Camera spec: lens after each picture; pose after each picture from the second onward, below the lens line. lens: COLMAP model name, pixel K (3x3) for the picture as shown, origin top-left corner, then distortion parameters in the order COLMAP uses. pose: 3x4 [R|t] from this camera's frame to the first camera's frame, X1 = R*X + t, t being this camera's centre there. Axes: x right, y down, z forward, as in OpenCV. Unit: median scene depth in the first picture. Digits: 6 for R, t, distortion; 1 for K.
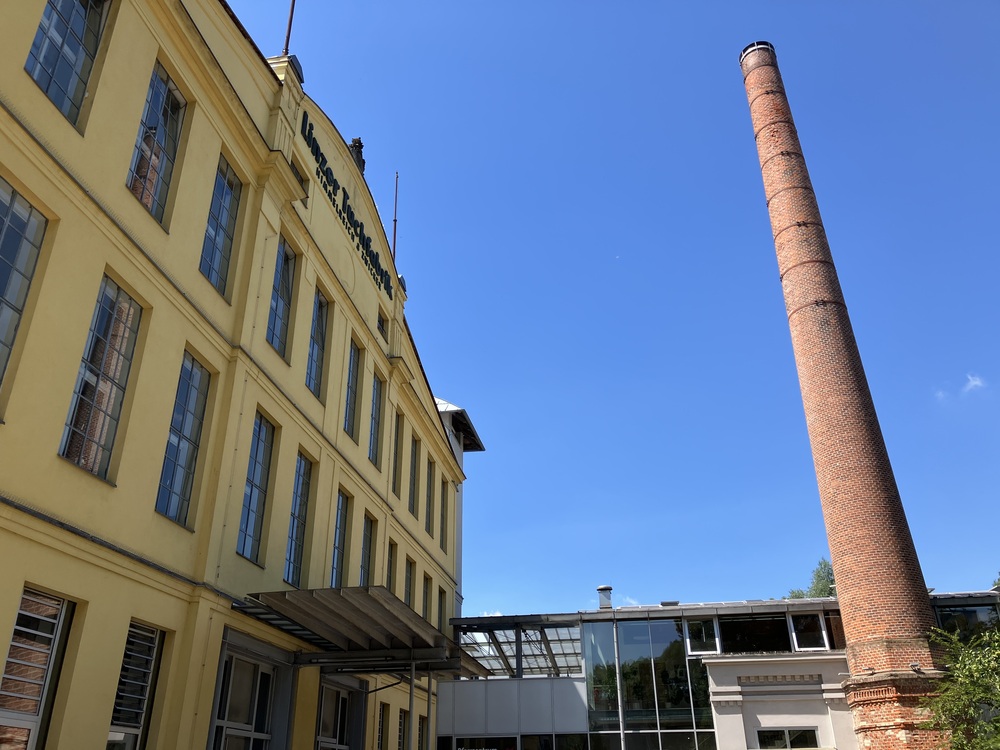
lens RADIAL K [[824.1, 0, 500.0], [0, 824.1, 375.0], [0, 0, 1]] dist [0.029839, -0.006627]
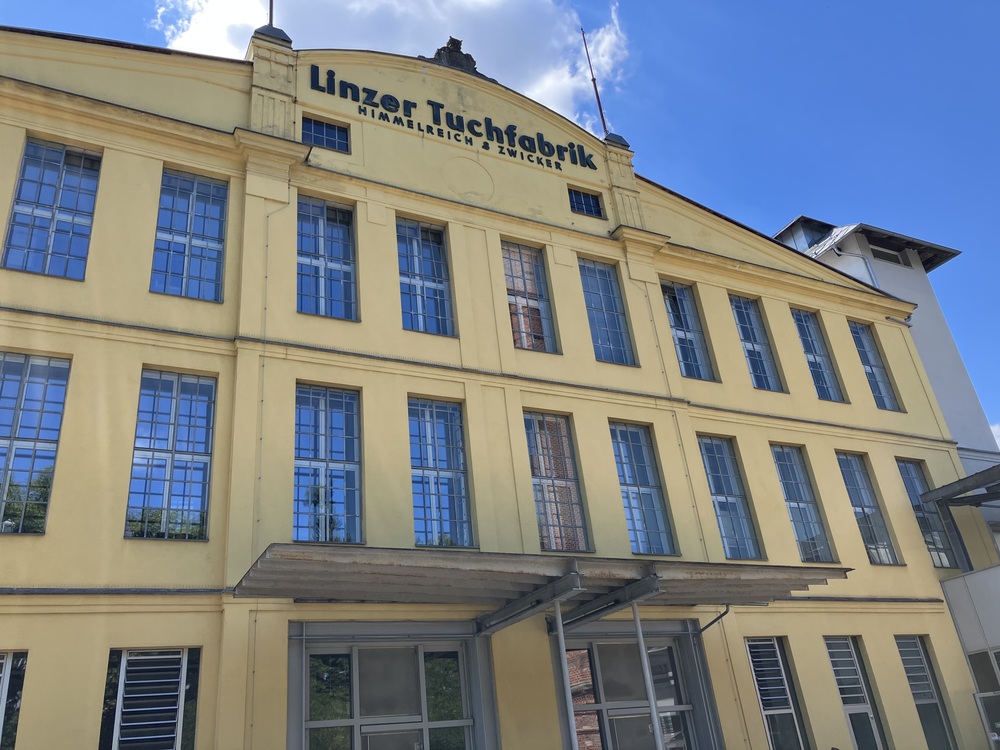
lens RADIAL K [[824.1, 0, 500.0], [0, 824.1, 375.0], [0, 0, 1]] dist [0.029839, -0.006627]
pose [[0.586919, -0.416272, -0.694438, 0.362660], [0.452116, 0.880027, -0.145406, 0.201239], [0.671653, -0.228624, 0.704708, 0.388523]]
